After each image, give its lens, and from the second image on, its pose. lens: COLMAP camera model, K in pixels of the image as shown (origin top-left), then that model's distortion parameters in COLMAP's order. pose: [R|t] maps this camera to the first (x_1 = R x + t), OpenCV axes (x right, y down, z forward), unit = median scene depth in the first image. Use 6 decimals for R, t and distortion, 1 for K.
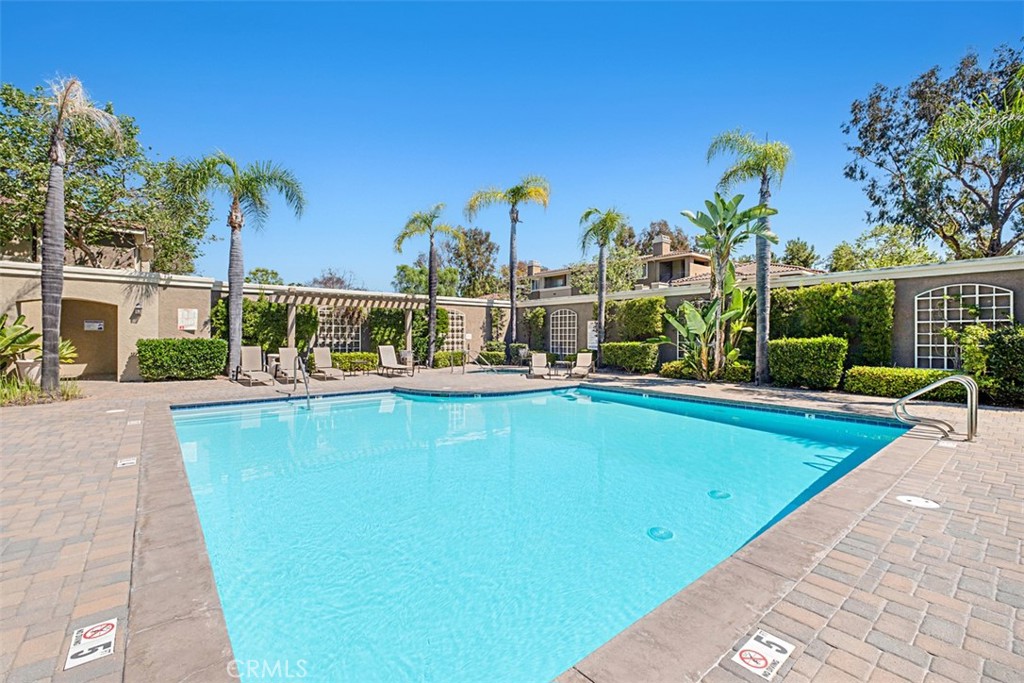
lens RADIAL K [[434.6, 0, 505.9], [0, 434.6, 344.3], [0, 0, 1]] dist [-0.002016, -0.000590]
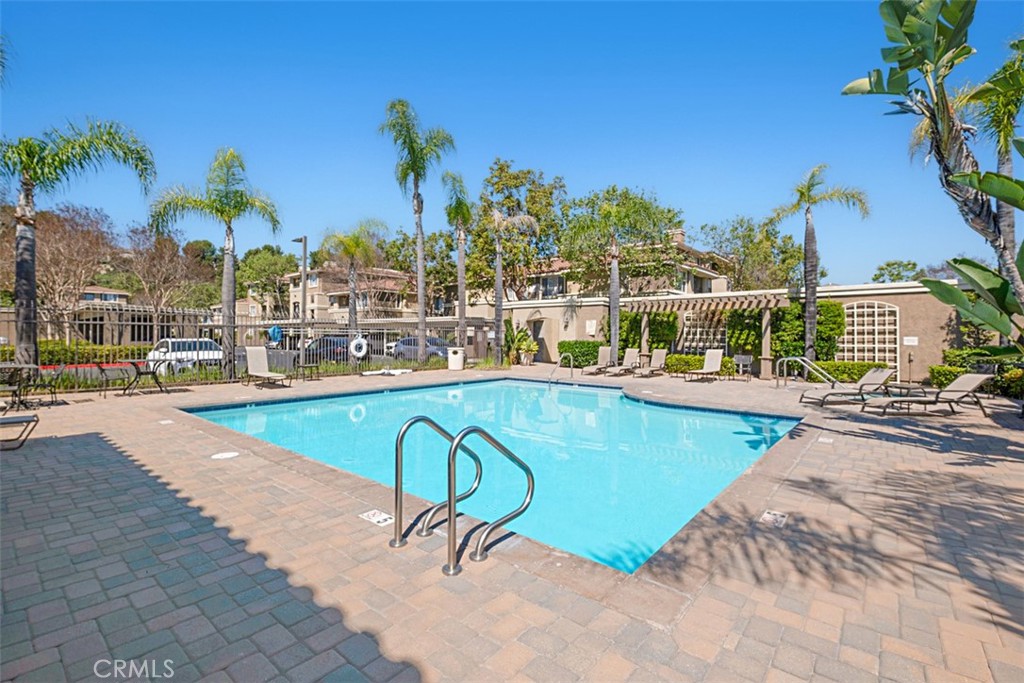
lens RADIAL K [[448.1, 0, 512.0], [0, 448.1, 341.5], [0, 0, 1]] dist [0.003121, 0.000041]
pose [[0.194413, 0.006725, -0.980897, 0.544802], [-0.024604, 0.999695, 0.001977, -0.005092], [0.980611, 0.023750, 0.194519, 0.346123]]
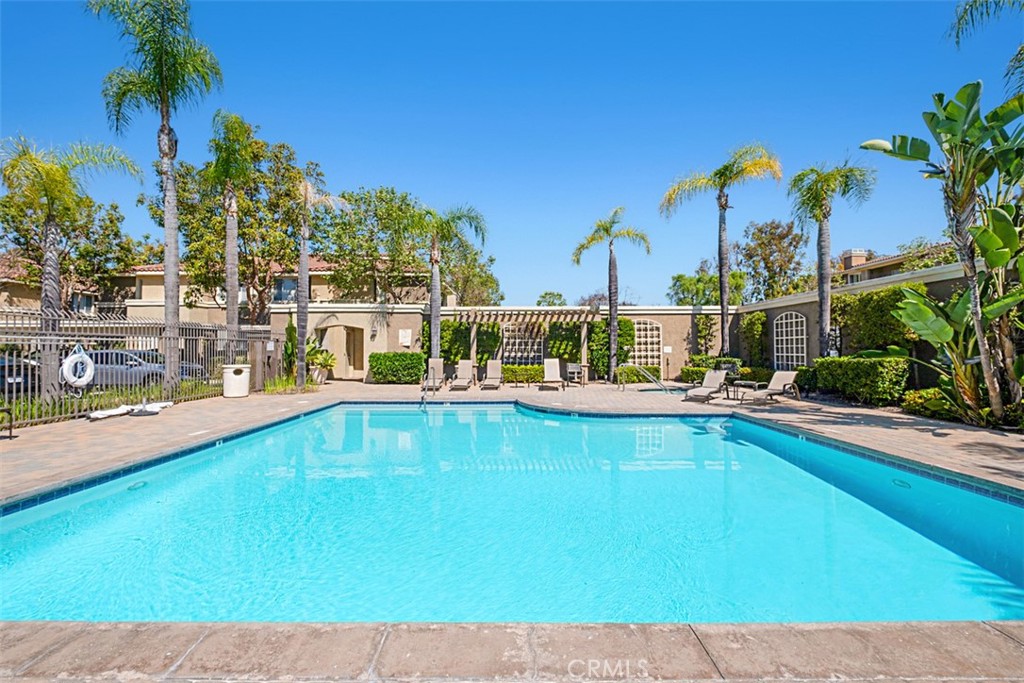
lens RADIAL K [[434.6, 0, 505.9], [0, 434.6, 344.3], [0, 0, 1]] dist [-0.002016, -0.000590]
pose [[0.775566, -0.013531, -0.631122, 0.257457], [-0.007217, 0.999515, -0.030298, 0.000362], [0.631226, 0.028053, 0.775092, 0.136414]]
